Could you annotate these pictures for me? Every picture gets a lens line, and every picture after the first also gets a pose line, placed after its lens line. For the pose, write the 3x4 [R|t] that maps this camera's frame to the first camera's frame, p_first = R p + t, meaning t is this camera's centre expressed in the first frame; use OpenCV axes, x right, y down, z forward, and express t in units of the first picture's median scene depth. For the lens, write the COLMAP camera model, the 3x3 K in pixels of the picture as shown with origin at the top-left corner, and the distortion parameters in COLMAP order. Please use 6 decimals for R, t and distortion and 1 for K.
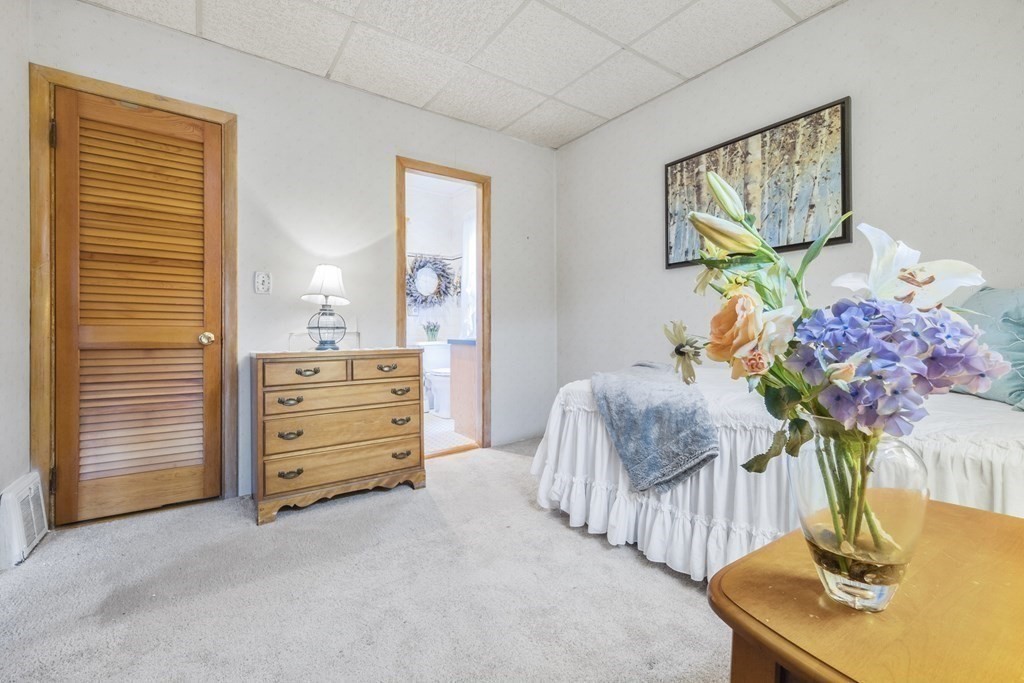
lens RADIAL K [[436.3, 0, 501.1], [0, 436.3, 327.7], [0, 0, 1]] dist [0.007114, -0.000185]
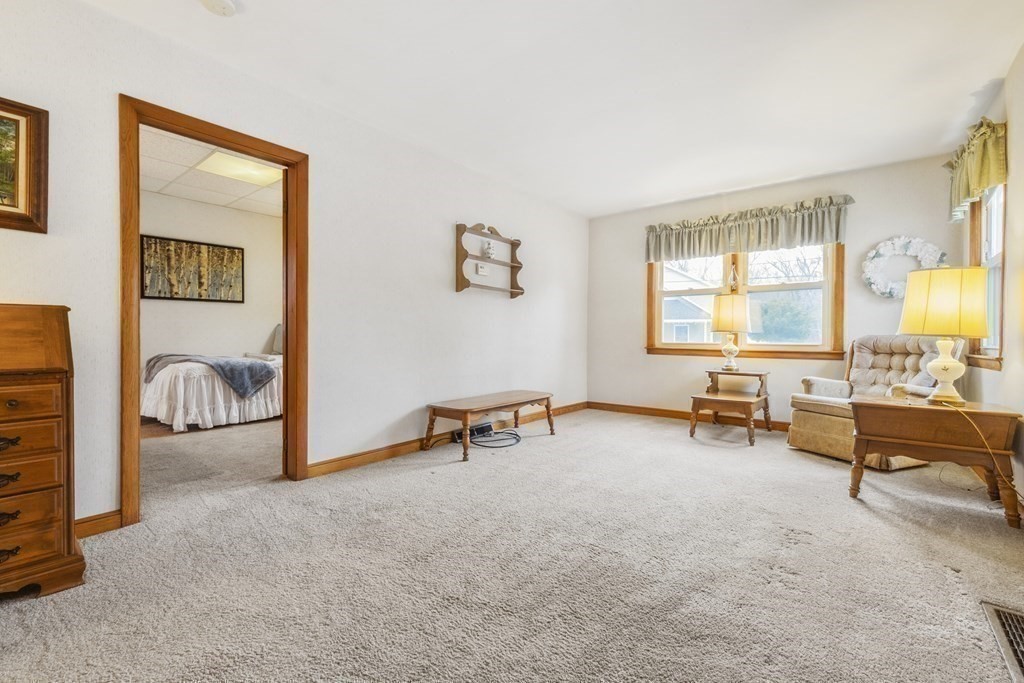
lens RADIAL K [[436.3, 0, 518.7], [0, 436.3, 343.6], [0, 0, 1]] dist [0.007114, -0.000185]
pose [[-0.285981, -0.015057, 0.958117, -1.911610], [-0.007936, 0.999879, 0.013345, 0.000268], [-0.958203, -0.003787, -0.286066, 0.138960]]
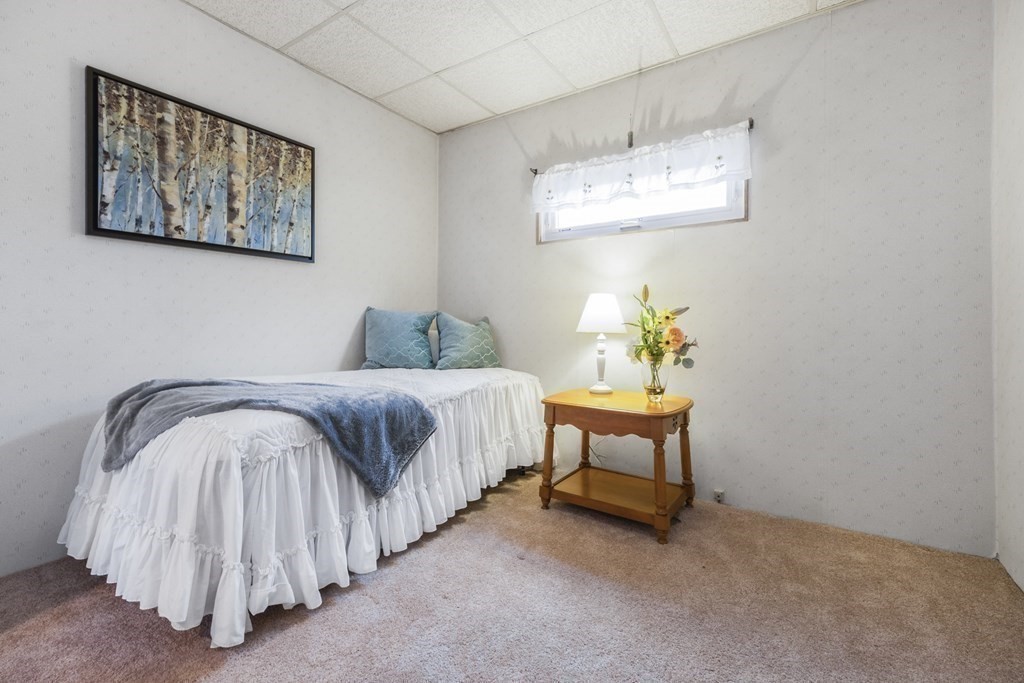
lens RADIAL K [[436.3, 0, 511.2], [0, 436.3, 327.6], [0, 0, 1]] dist [0.007114, -0.000185]
pose [[-0.372876, 0.002036, 0.927879, -0.513786], [-0.007511, 0.999958, -0.005212, -0.003385], [-0.927851, -0.008913, -0.372845, 0.805903]]
